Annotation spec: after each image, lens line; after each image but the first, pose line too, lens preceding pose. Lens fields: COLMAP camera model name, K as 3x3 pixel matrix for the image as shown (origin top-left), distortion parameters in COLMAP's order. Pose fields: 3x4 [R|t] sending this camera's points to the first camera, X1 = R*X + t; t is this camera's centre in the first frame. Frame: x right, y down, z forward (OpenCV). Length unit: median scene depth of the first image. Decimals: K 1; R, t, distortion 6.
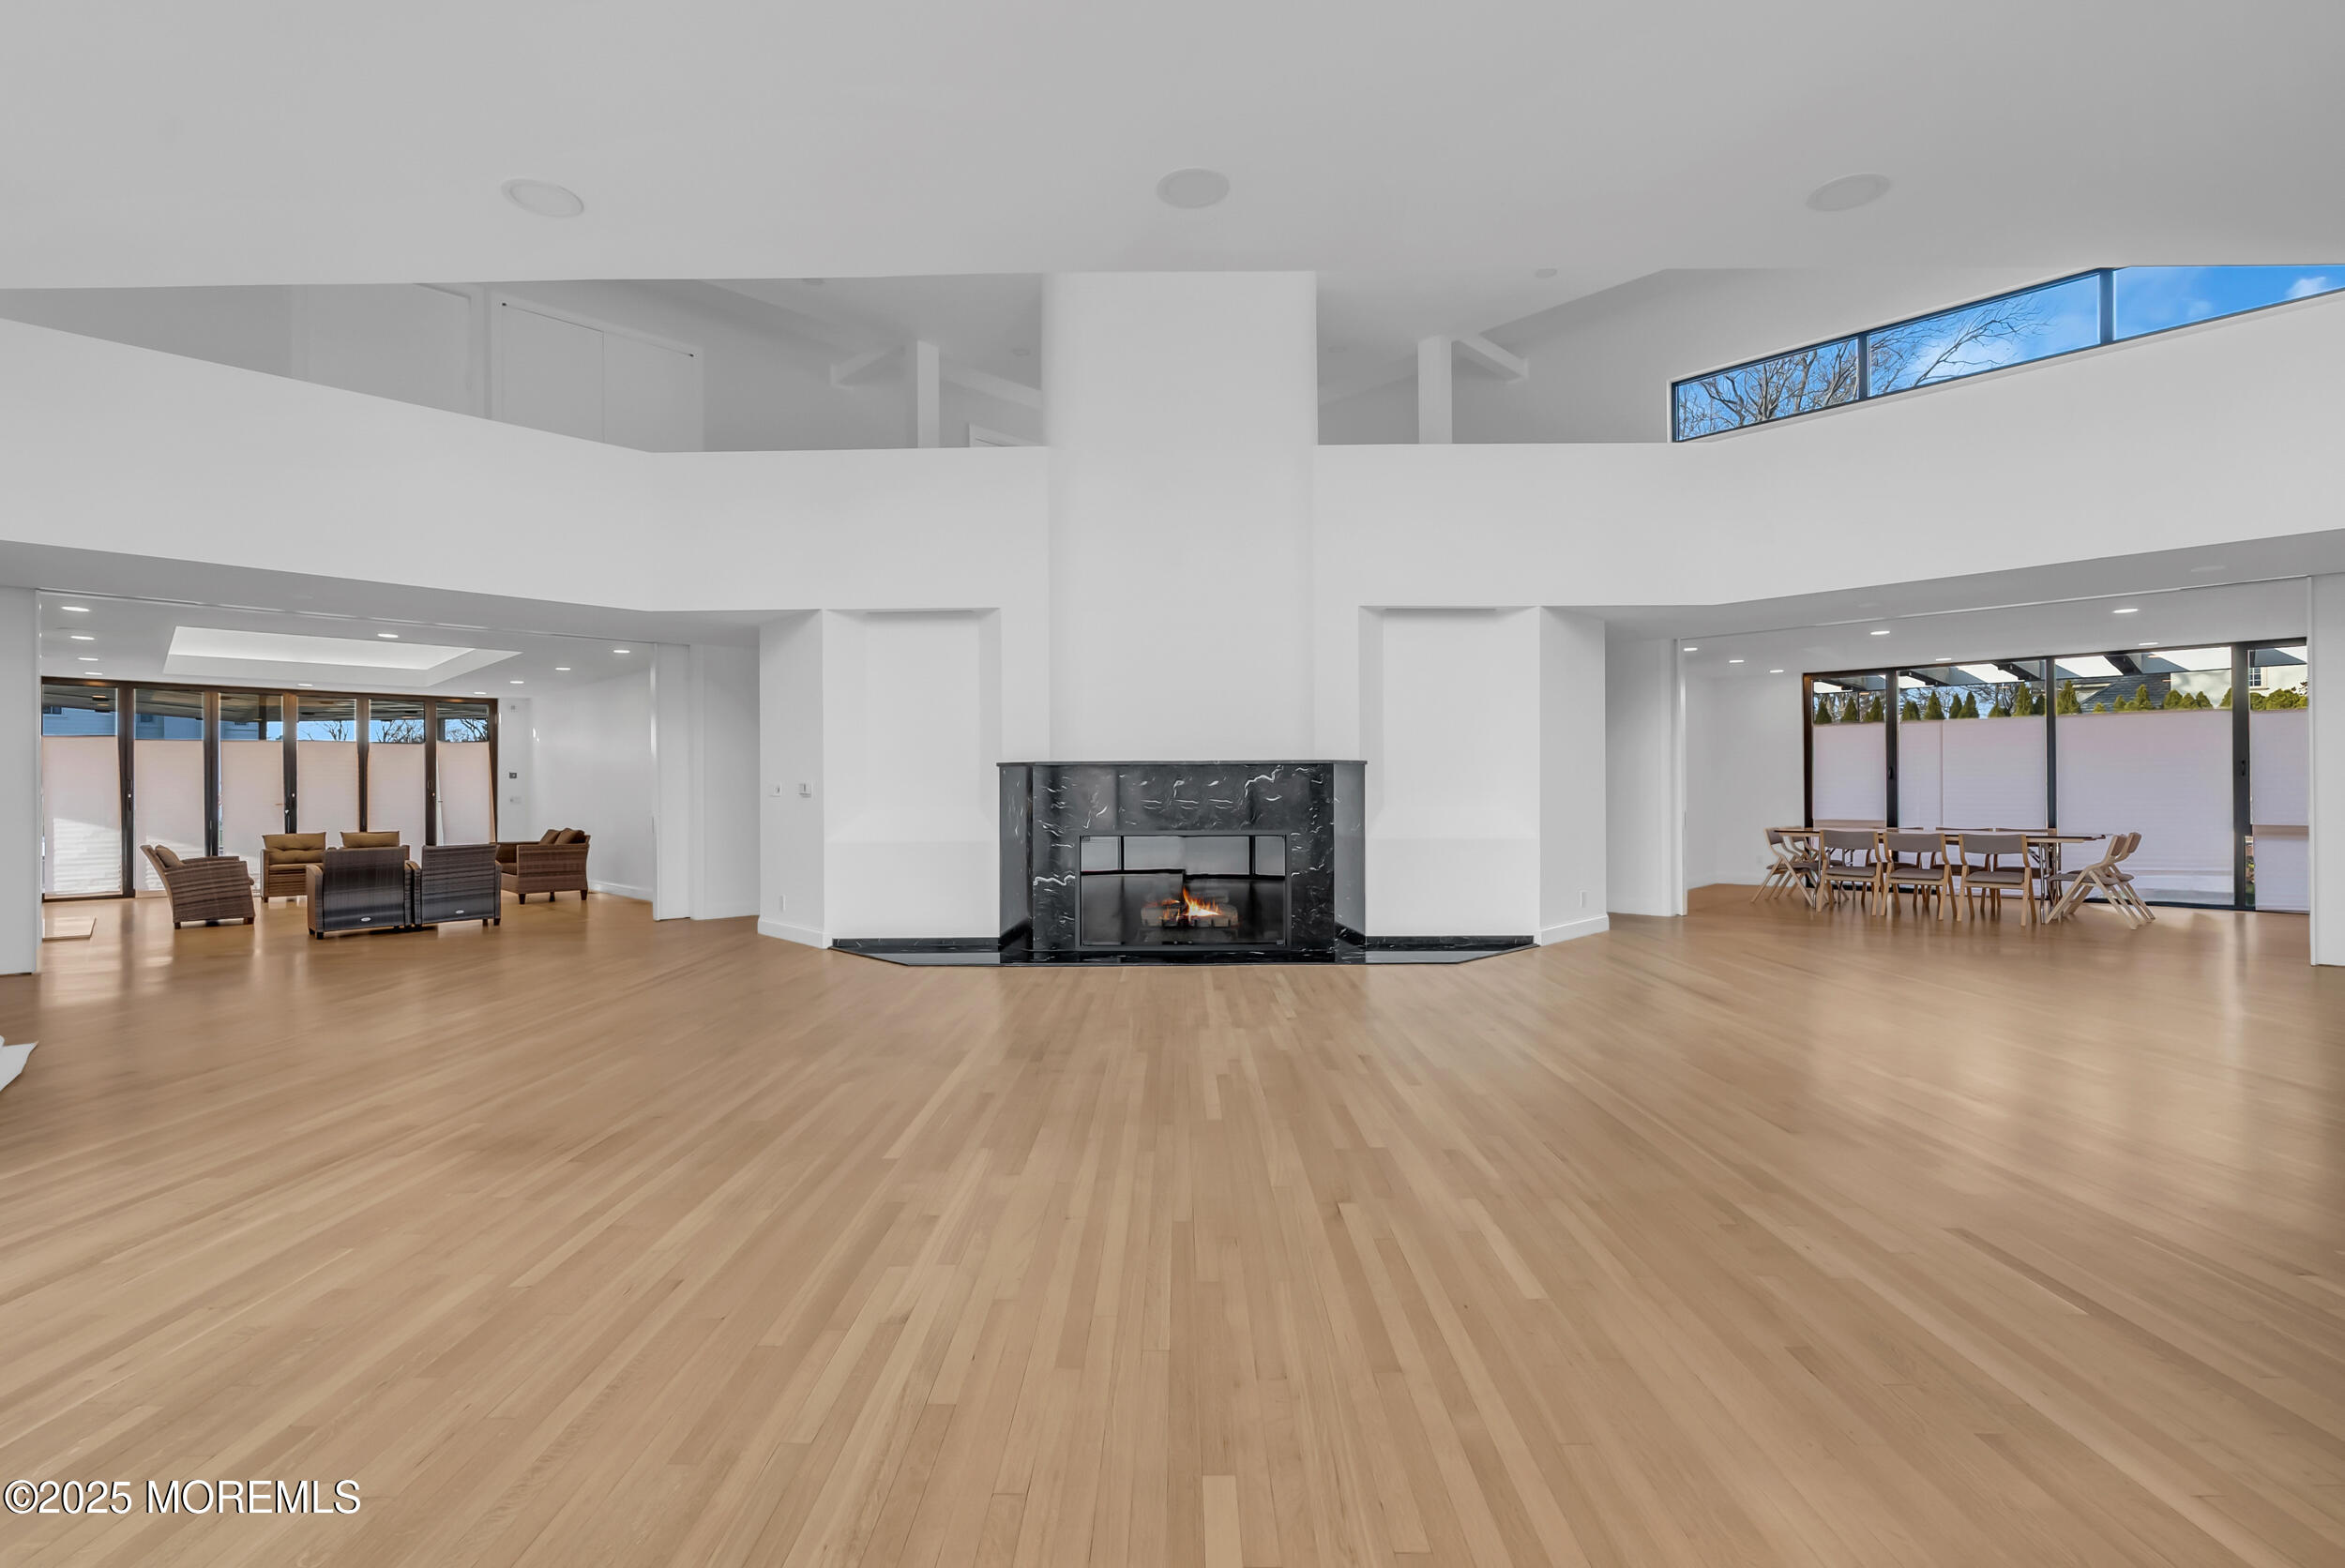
lens RADIAL K [[1064.8, 0, 1169.6], [0, 1064.8, 794.2], [0, 0, 1]] dist [-0.000970, 0.000303]
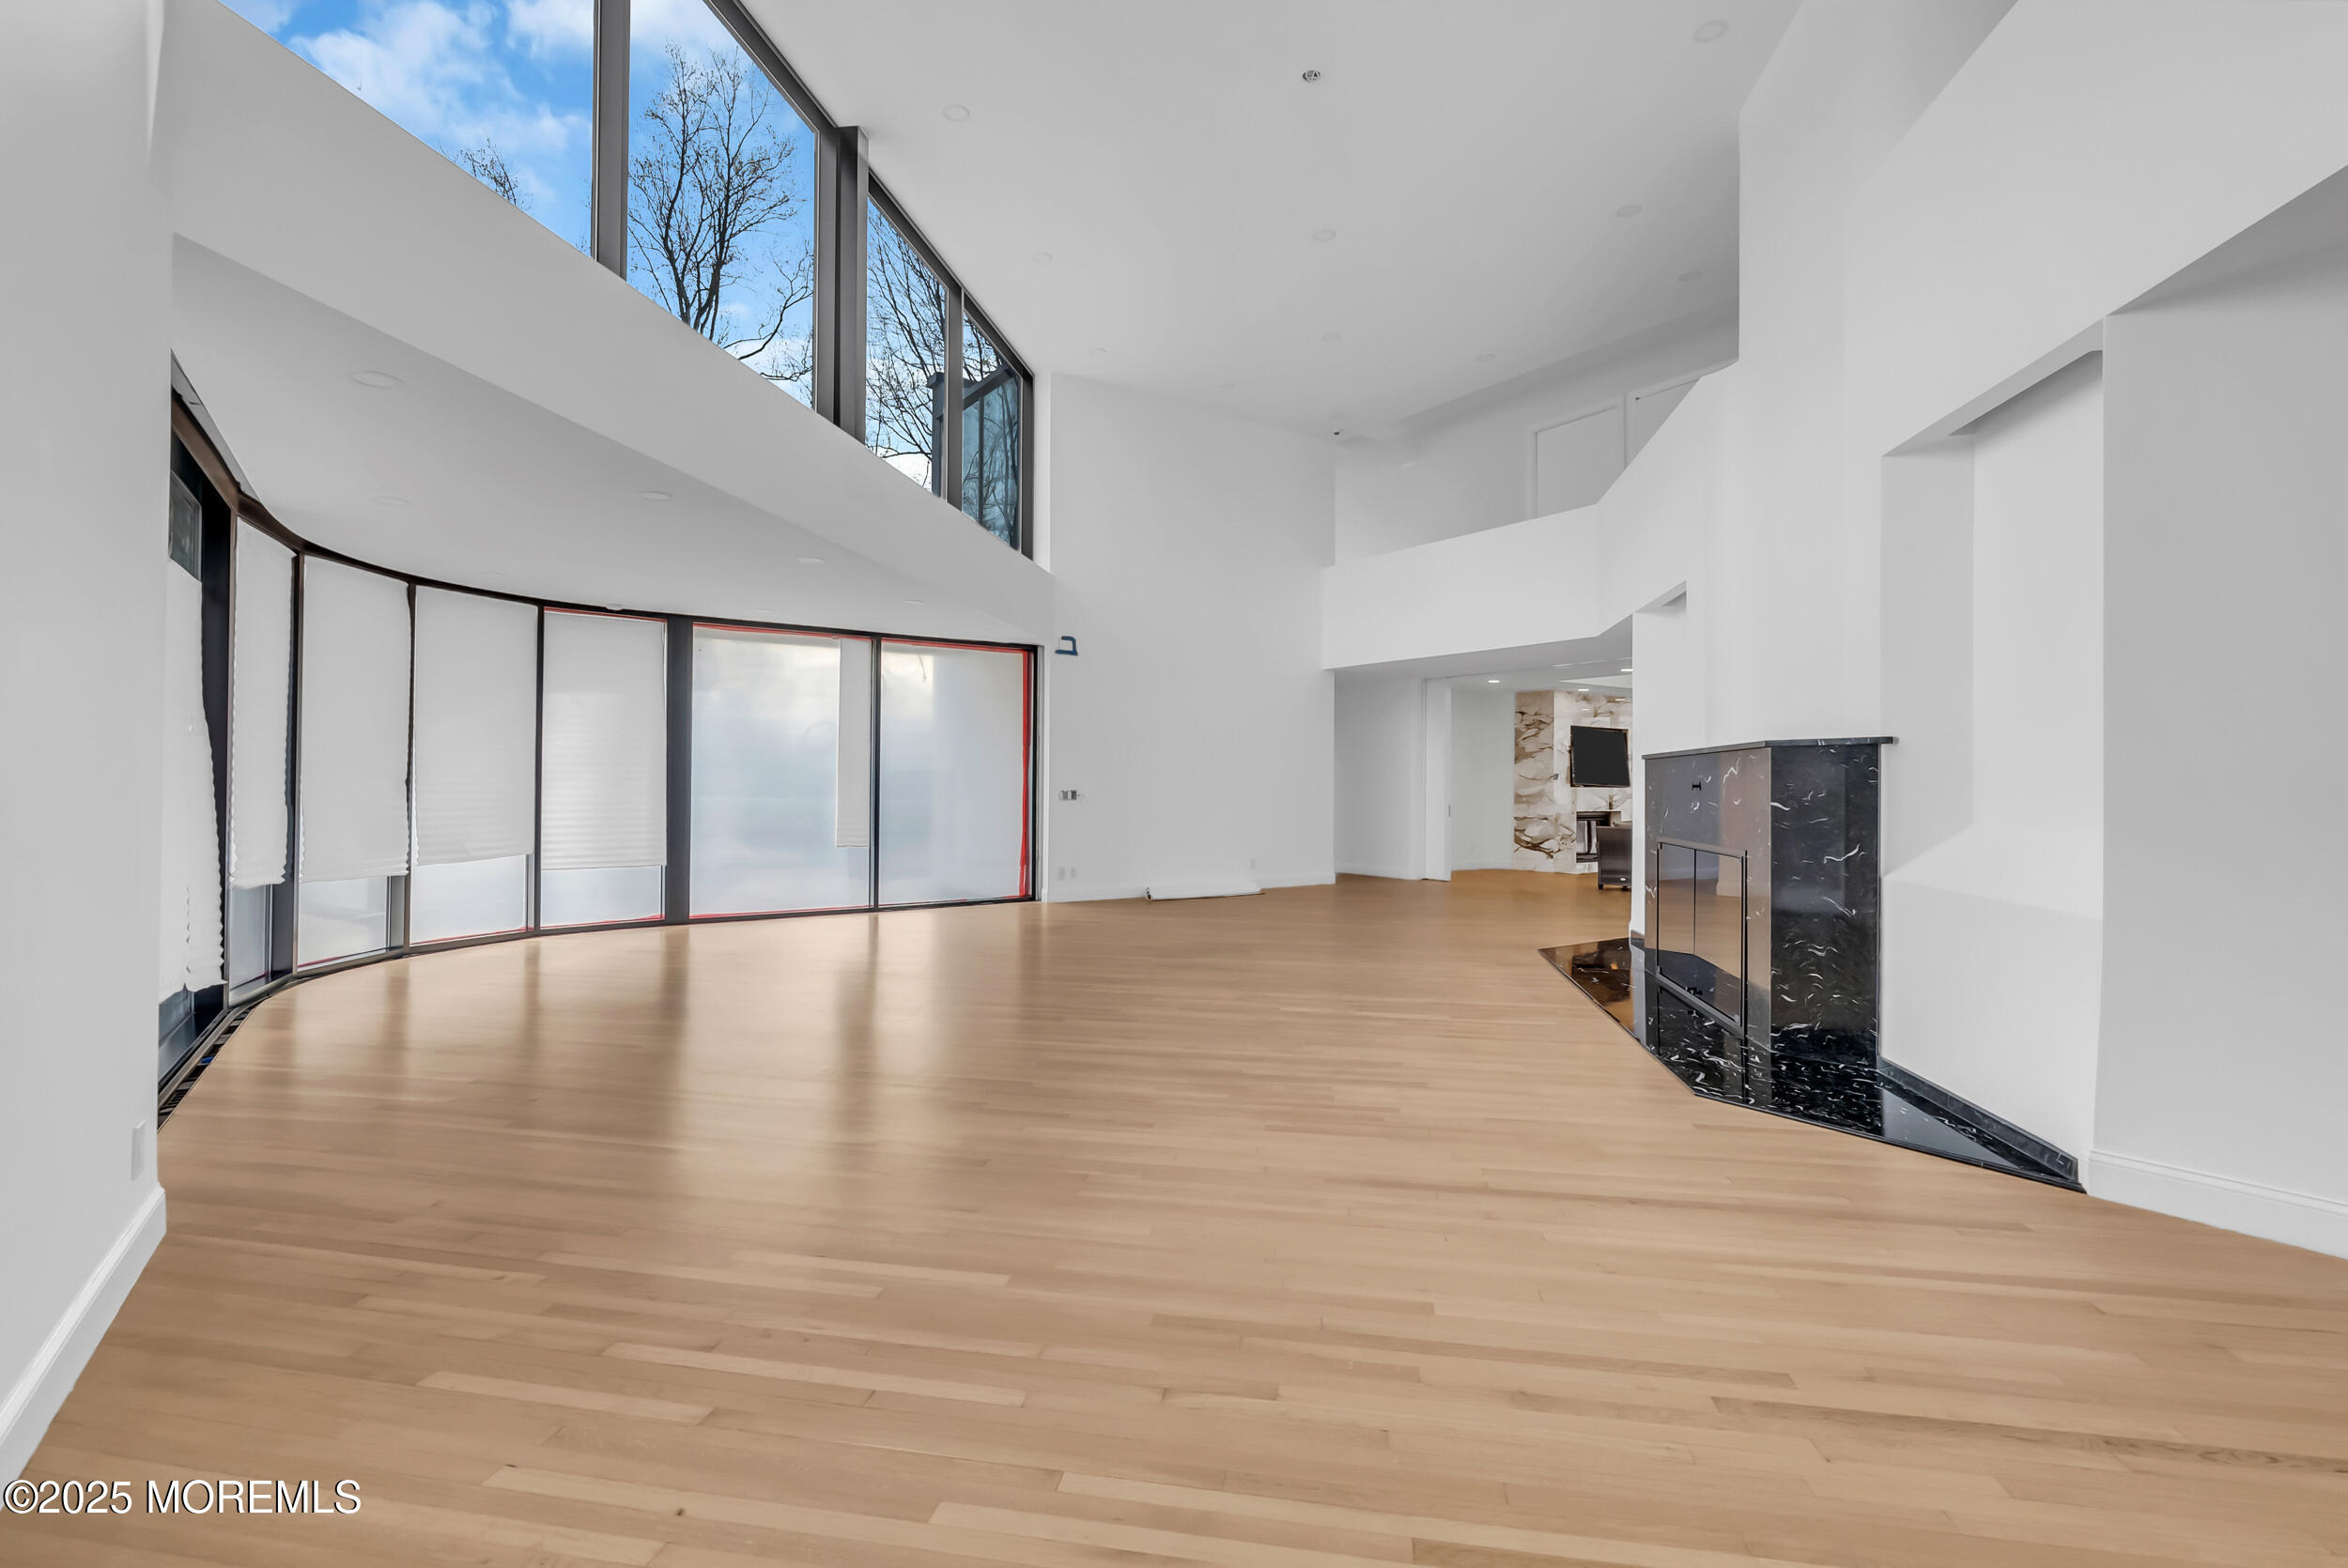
lens RADIAL K [[1086.5, 0, 1168.3], [0, 1086.5, 780.6], [0, 0, 1]] dist [-0.009197, 0.010563]
pose [[-0.173045, -0.005379, -0.984899, 0.720094], [-0.009037, 0.999952, -0.003874, -0.000784], [0.984872, 0.008230, -0.173086, 0.677848]]
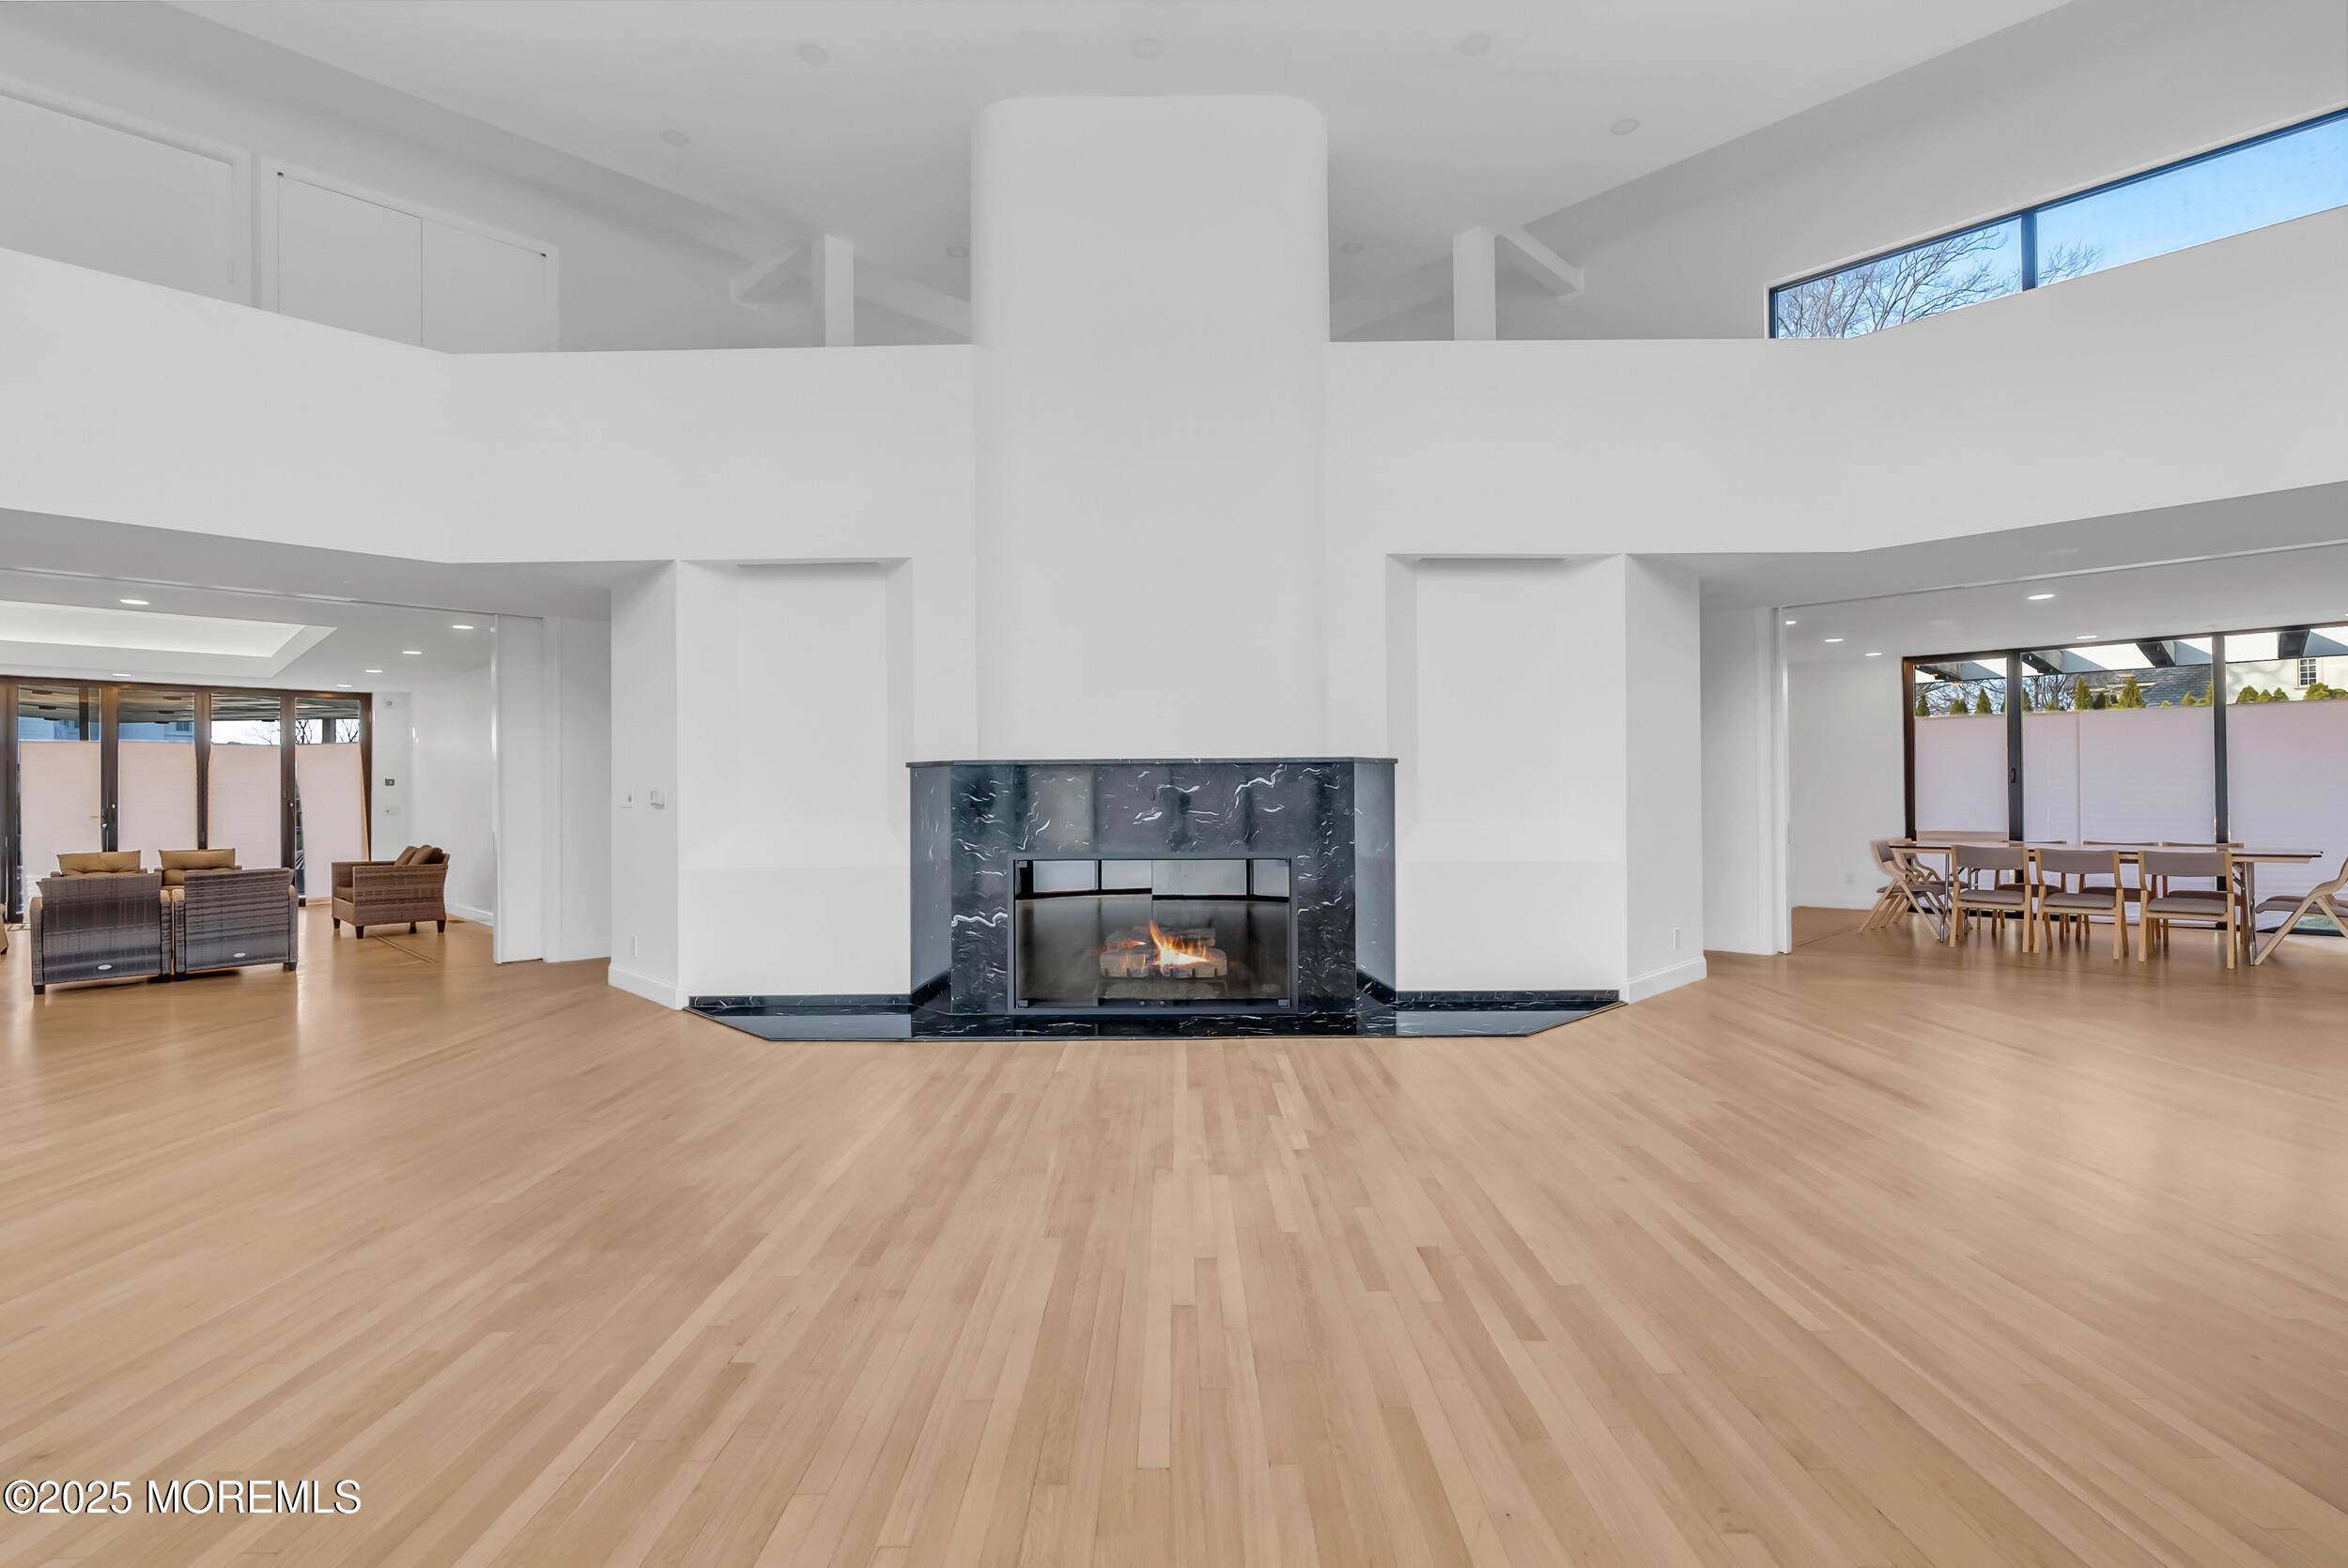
lens RADIAL K [[1066.2, 0, 1171.1], [0, 1066.2, 794.2], [0, 0, 1]] dist [-0.000970, 0.000303]
pose [[0.999997, -0.002254, -0.000053, 0.022745], [0.002253, 0.999977, -0.006379, -0.001706], [0.000067, 0.006379, 0.999980, 0.222784]]
